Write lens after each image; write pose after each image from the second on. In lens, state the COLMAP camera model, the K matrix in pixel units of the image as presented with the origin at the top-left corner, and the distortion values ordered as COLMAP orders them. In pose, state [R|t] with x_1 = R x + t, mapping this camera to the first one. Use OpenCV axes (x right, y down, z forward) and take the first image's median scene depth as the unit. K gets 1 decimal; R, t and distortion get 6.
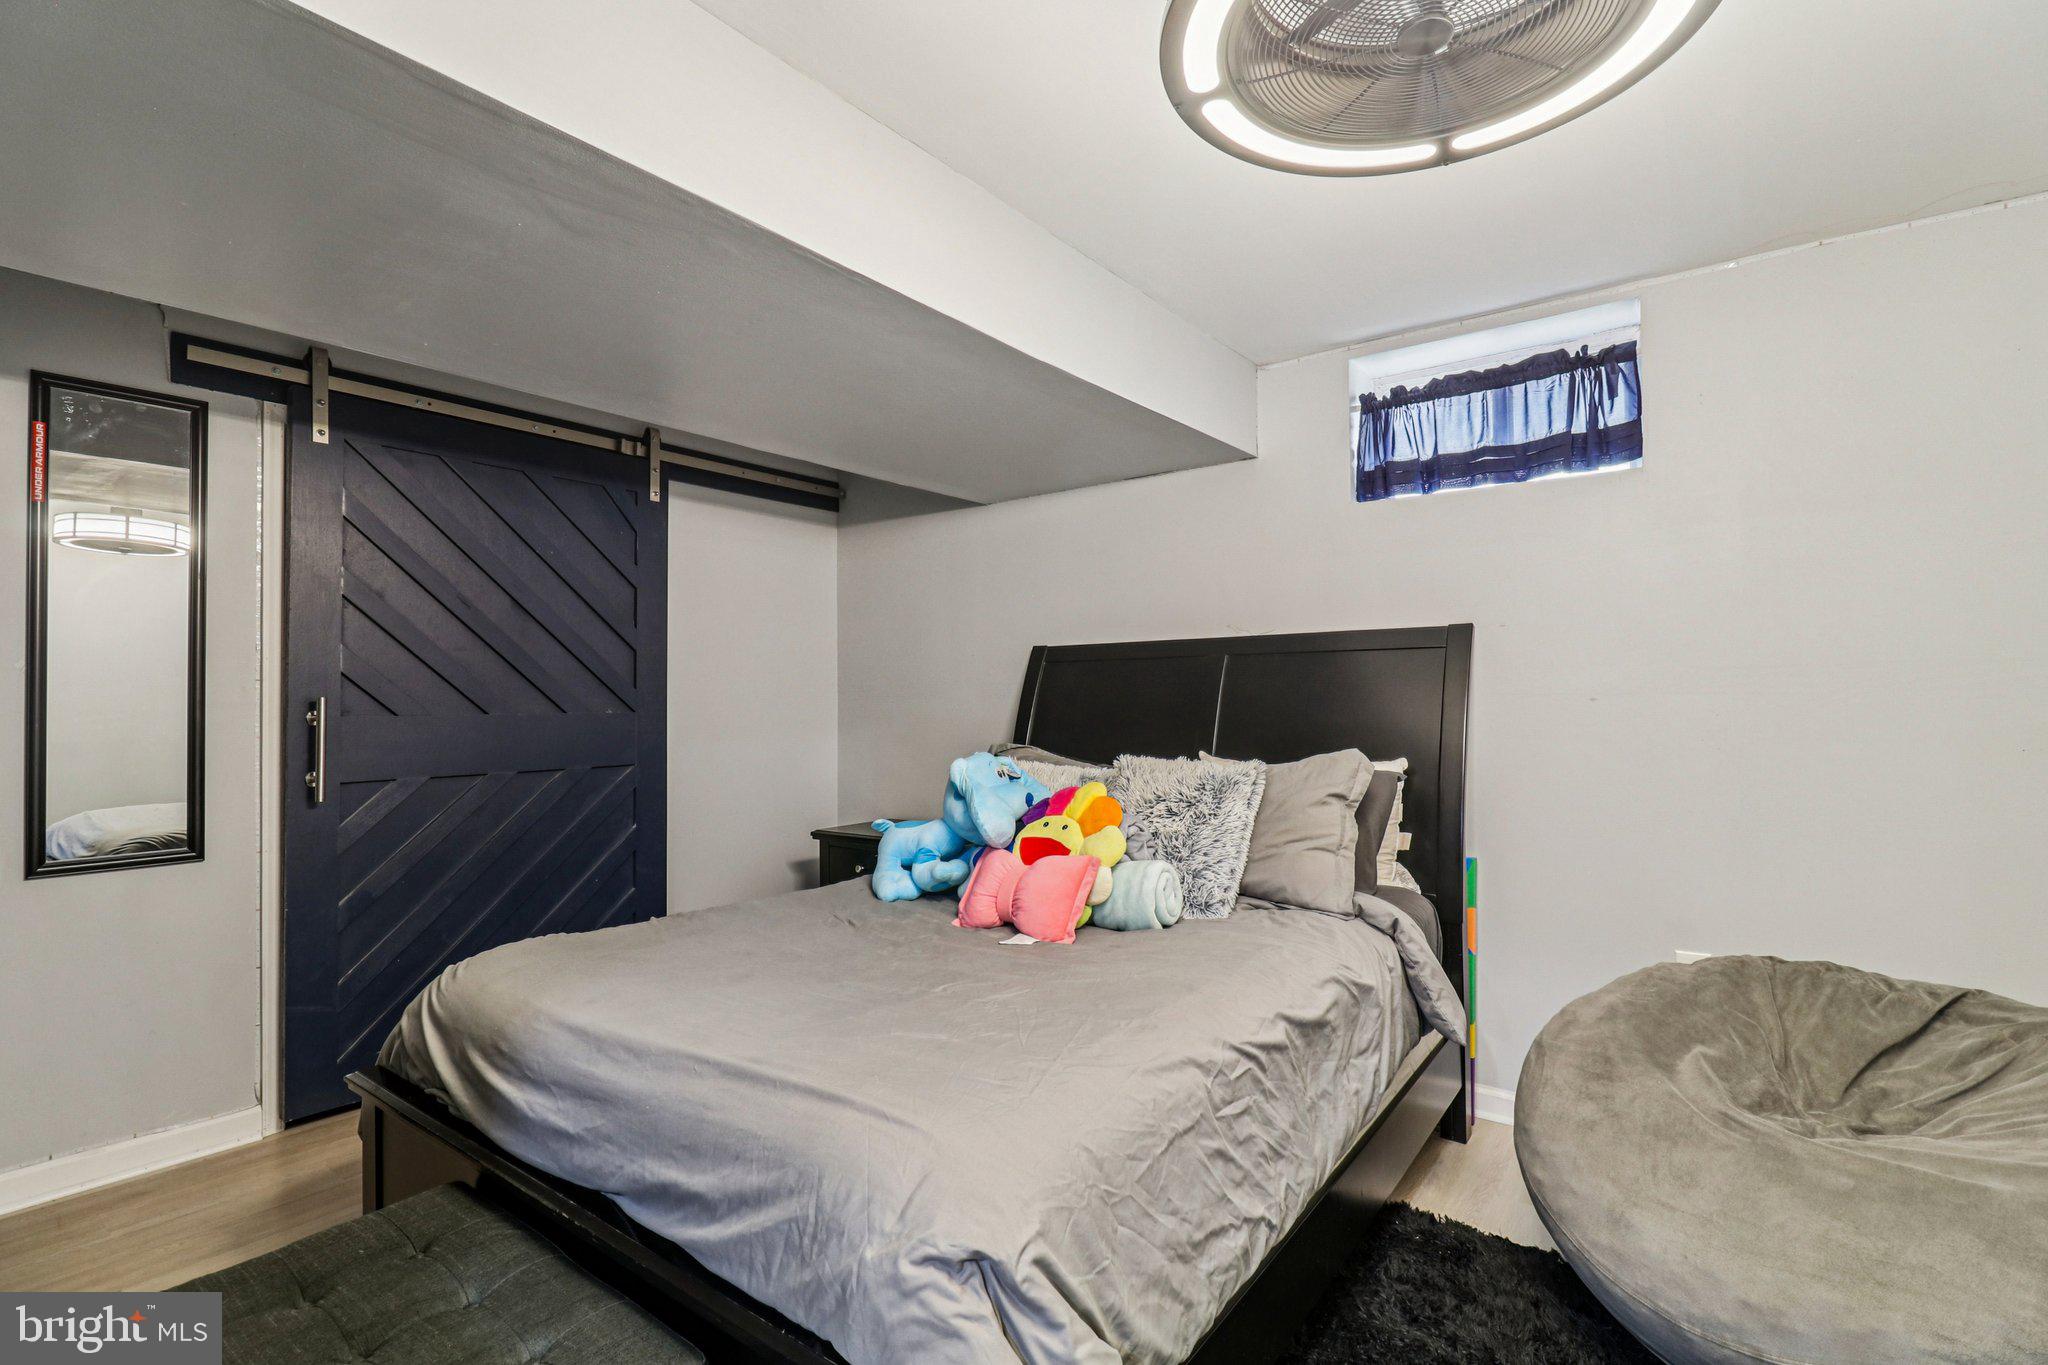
lens RADIAL K [[933.3, 0, 1032.6], [0, 933.3, 630.9], [0, 0, 1]] dist [0.019069, -0.000248]
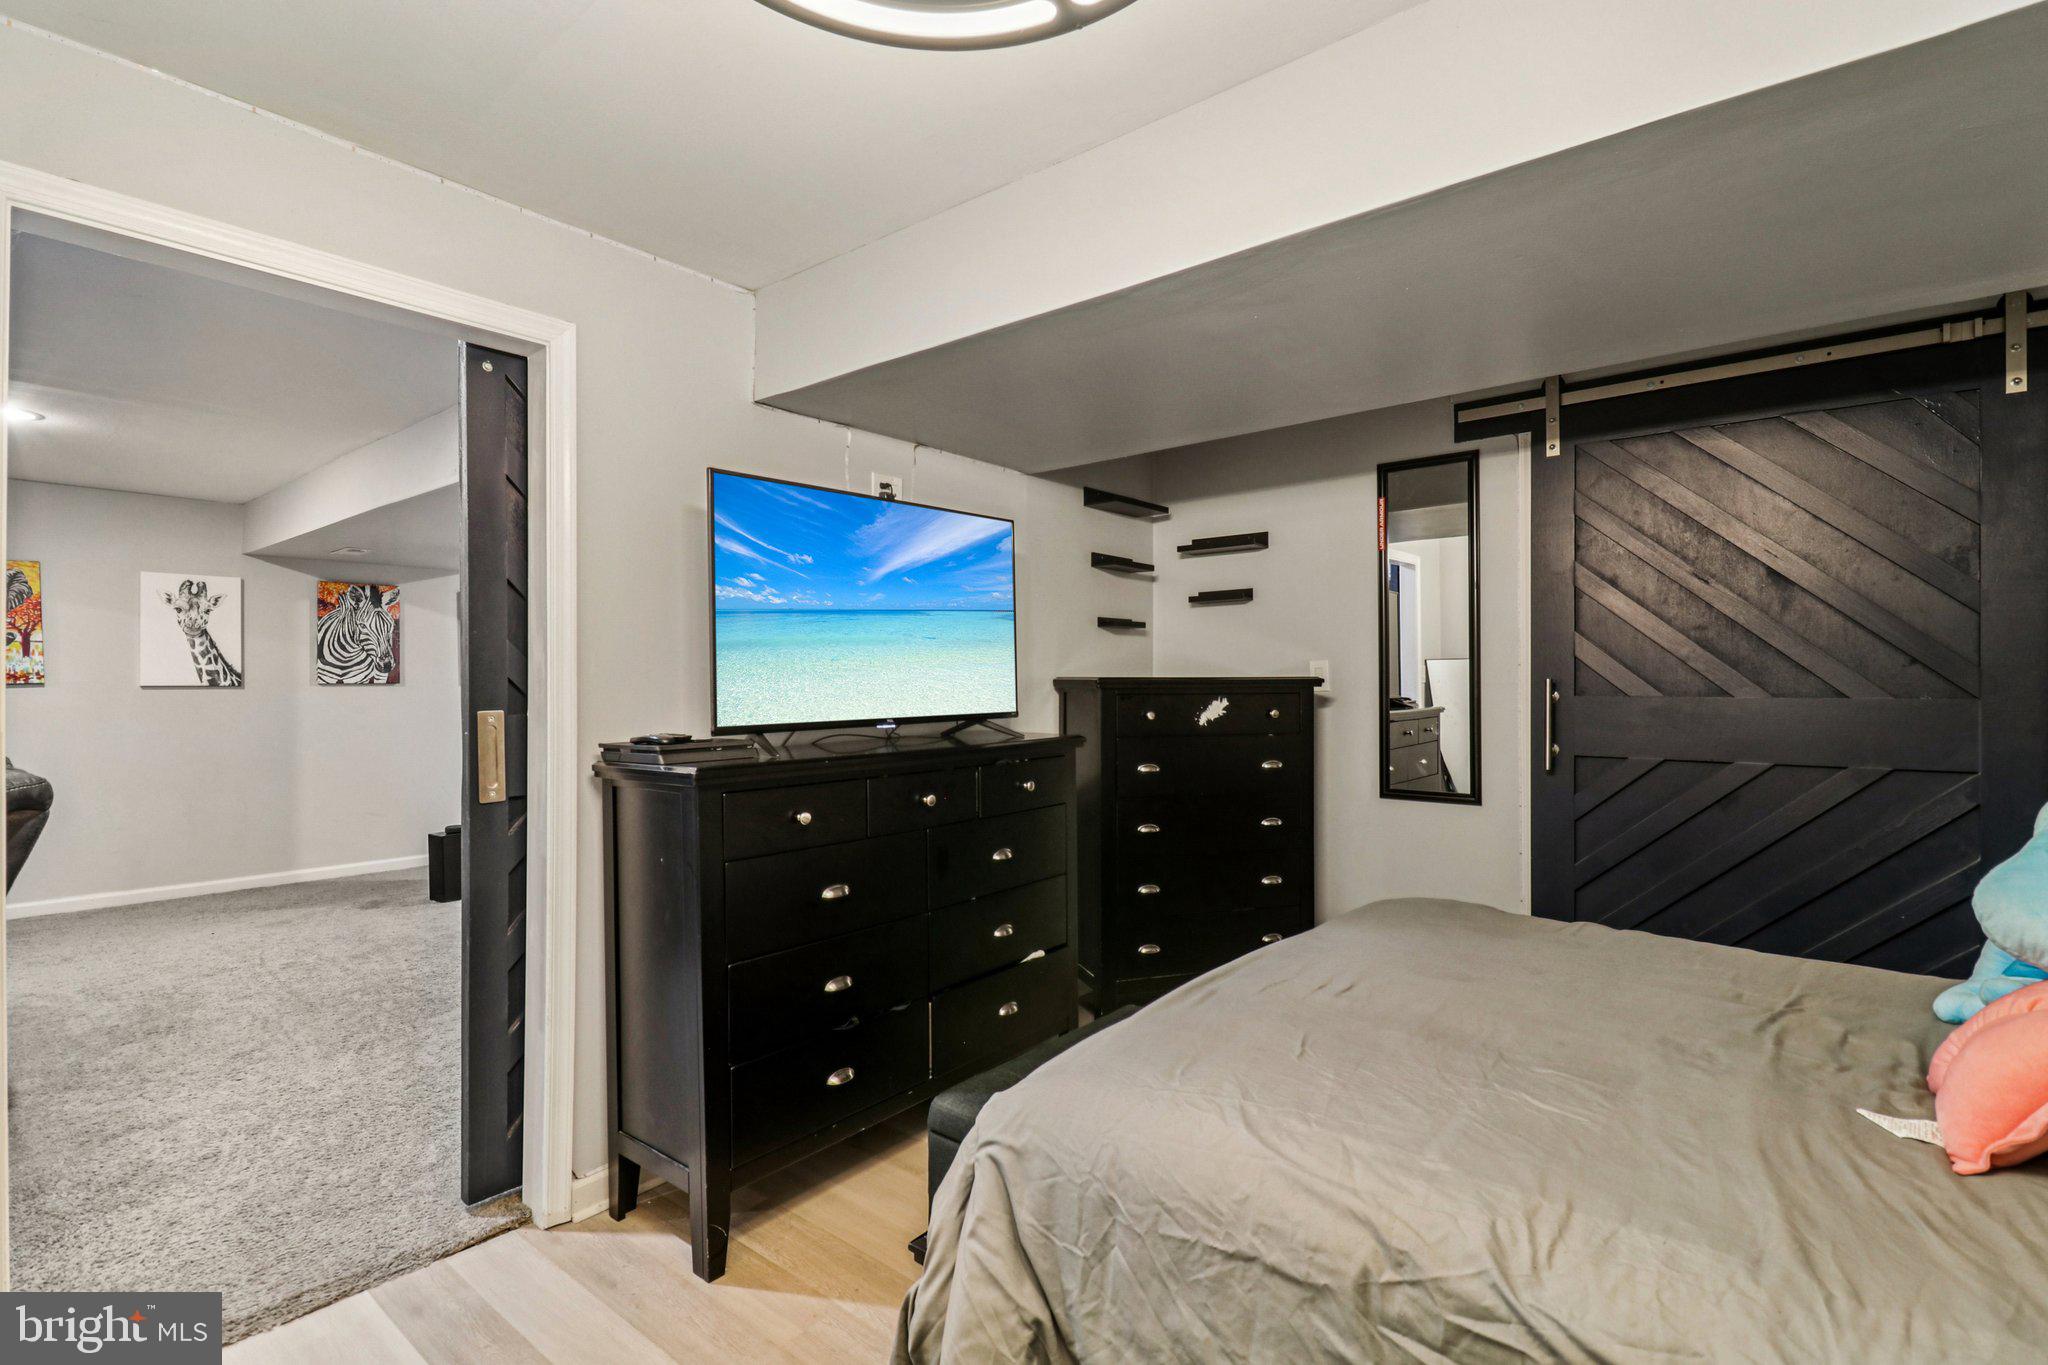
lens RADIAL K [[960.4, 0, 1014.9], [0, 960.4, 680.8], [0, 0, 1]] dist [-0.004483, -0.000655]
pose [[-0.070016, -0.006589, -0.997524, 0.463501], [0.055846, 0.998384, -0.010515, 0.047496], [0.995981, -0.056444, -0.069535, 0.461942]]
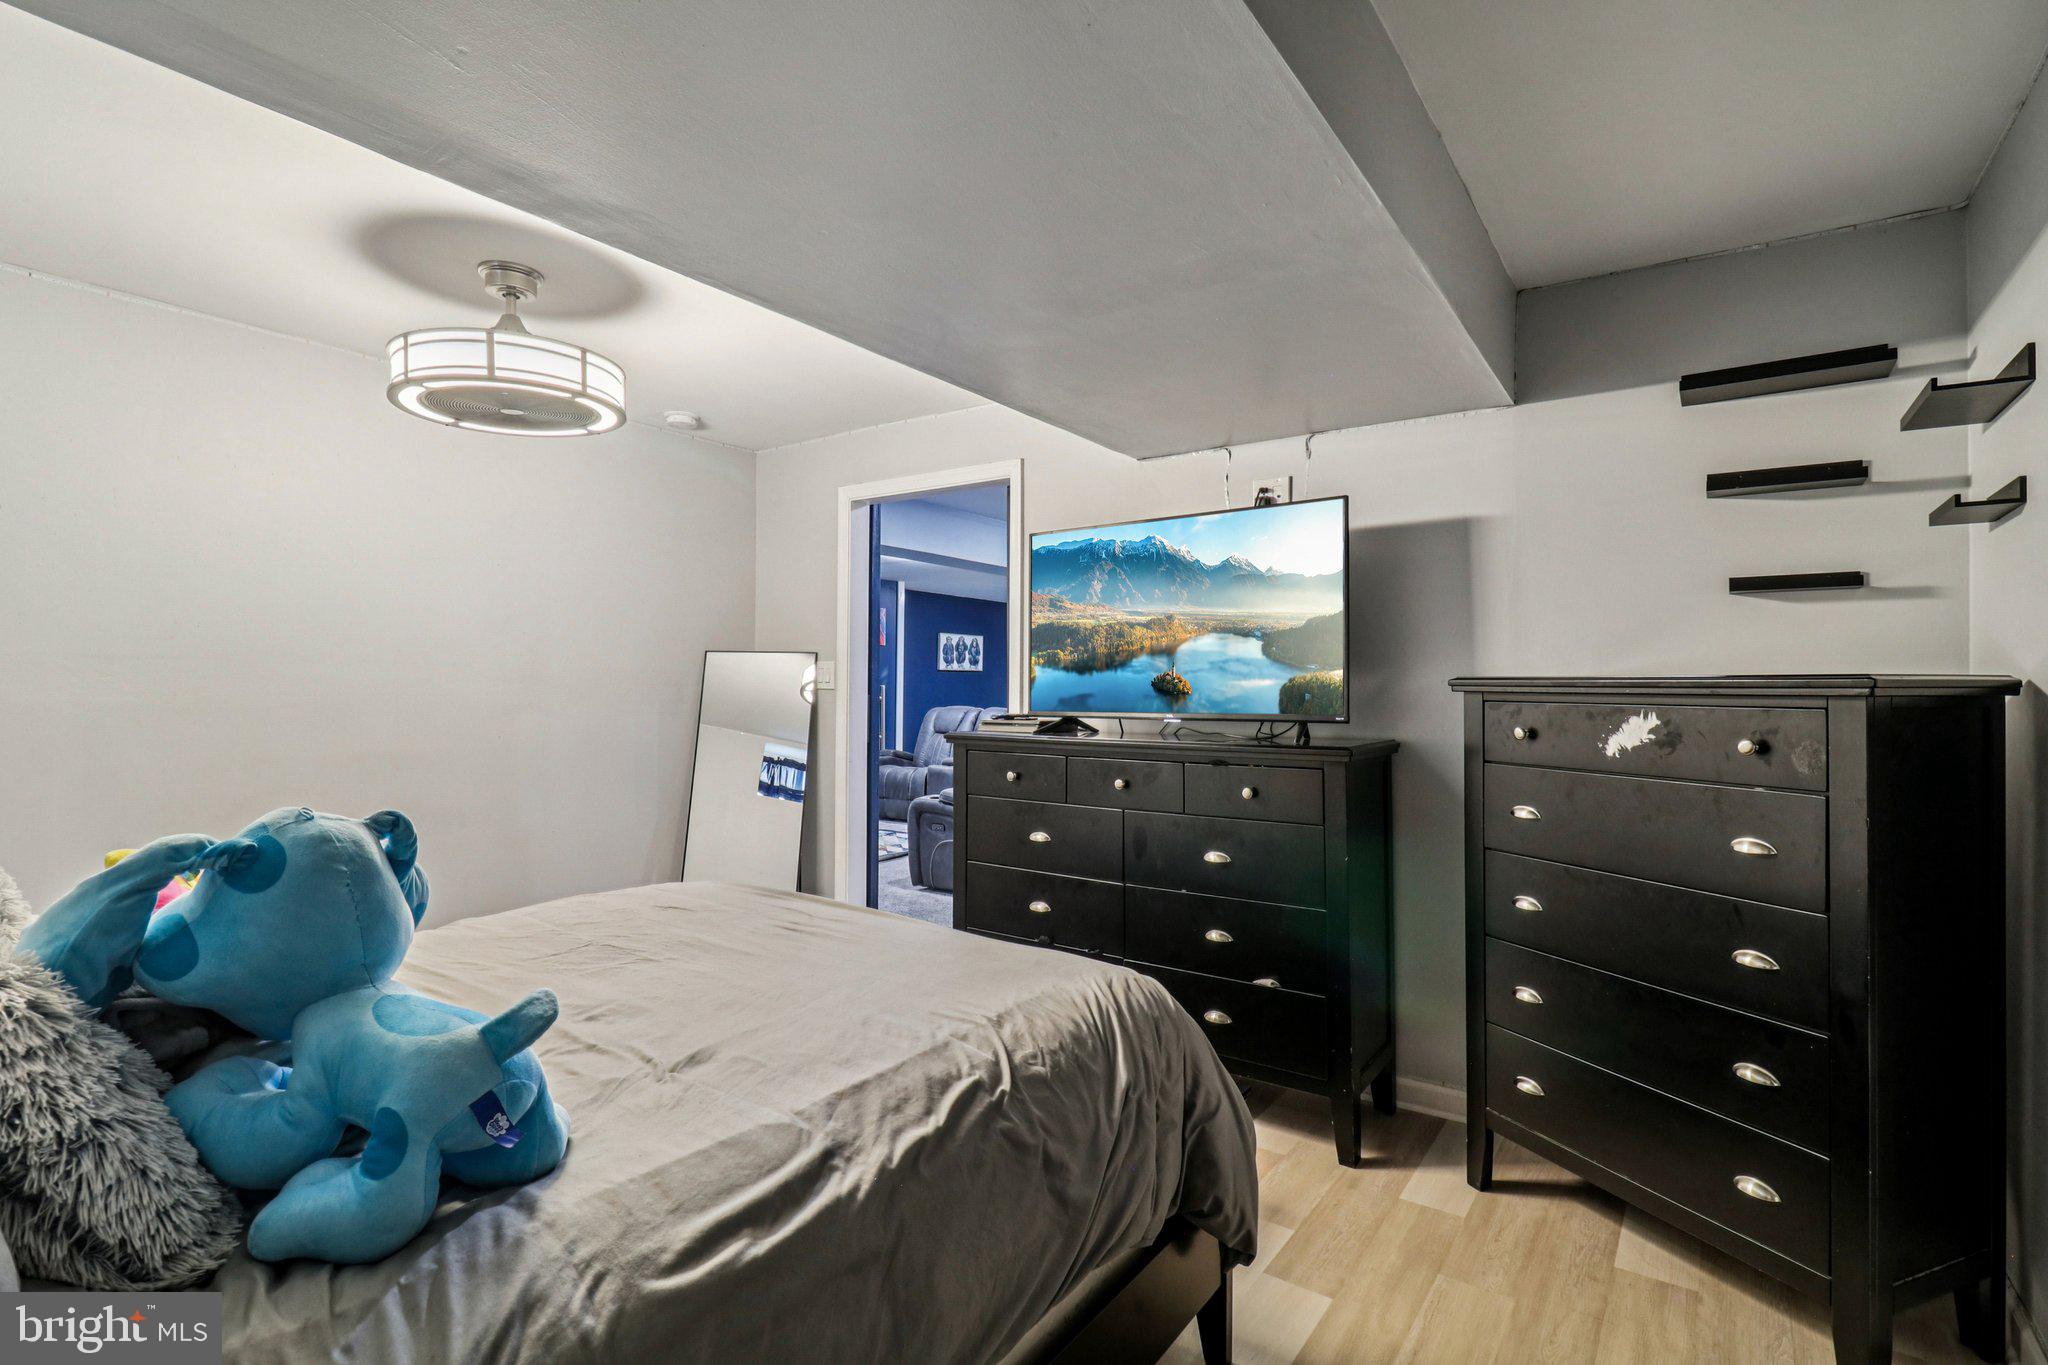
lens RADIAL K [[965.0, 0, 1012.9], [0, 965.0, 684.7], [0, 0, 1]] dist [-0.001034, -0.000049]
pose [[-0.999970, -0.007415, 0.002445, -0.366598], [-0.007534, 0.998576, -0.052816, 0.094901], [-0.002050, -0.052833, -0.998601, 1.402537]]
